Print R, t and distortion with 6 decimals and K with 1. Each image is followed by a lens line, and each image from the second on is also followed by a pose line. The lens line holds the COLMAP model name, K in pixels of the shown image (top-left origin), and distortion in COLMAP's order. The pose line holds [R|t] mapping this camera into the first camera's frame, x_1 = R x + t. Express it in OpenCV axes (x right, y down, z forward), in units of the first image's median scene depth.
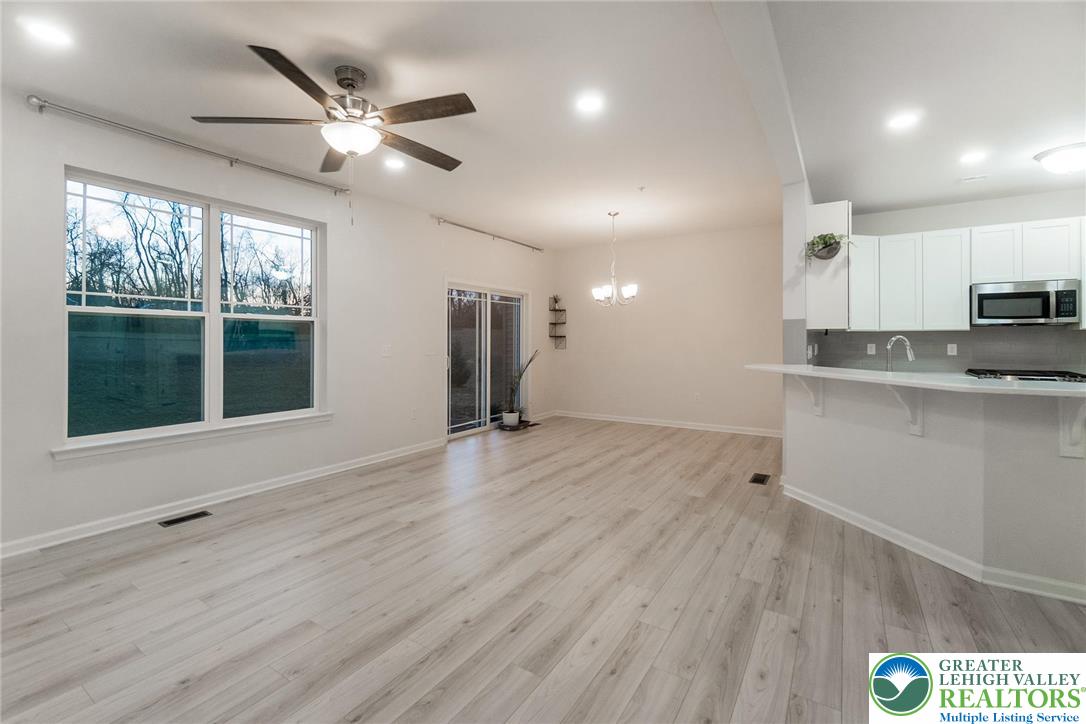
lens RADIAL K [[474.4, 0, 541.9], [0, 474.4, 341.7], [0, 0, 1]] dist [-0.003389, -0.000529]
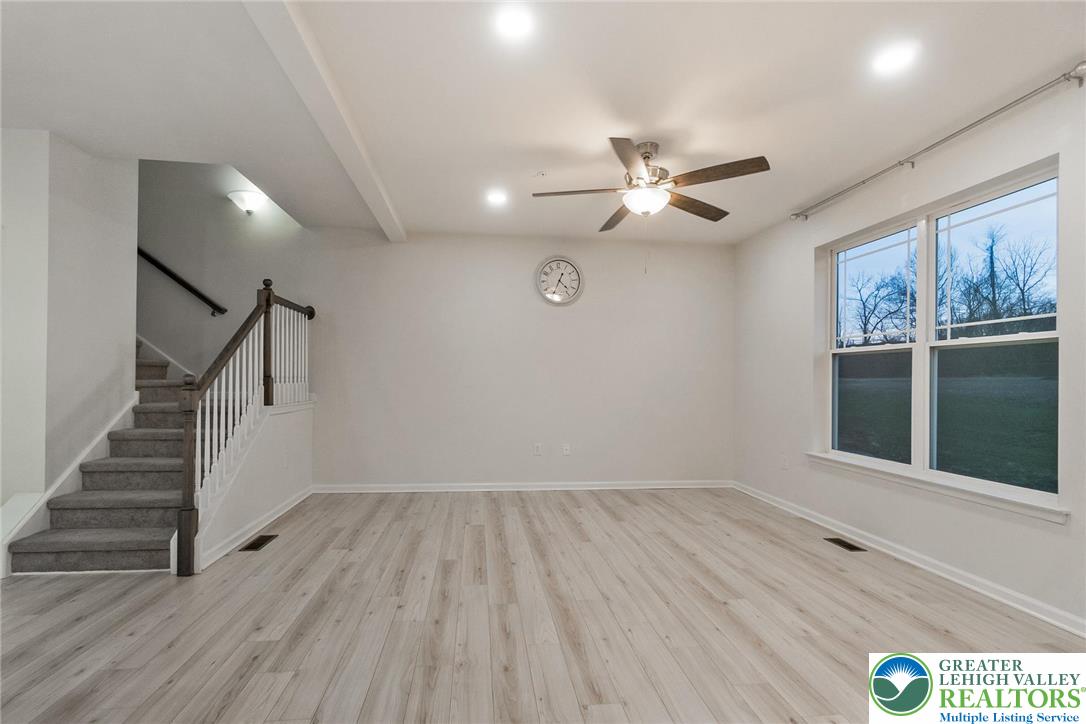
lens RADIAL K [[487.5, 0, 529.5], [0, 487.5, 379.1], [0, 0, 1]] dist [-0.000425, -0.000031]
pose [[-0.779030, -0.015540, -0.626795, 0.559476], [-0.018736, 0.999823, -0.001503, 0.026656], [0.626707, 0.010573, -0.779183, 1.656335]]
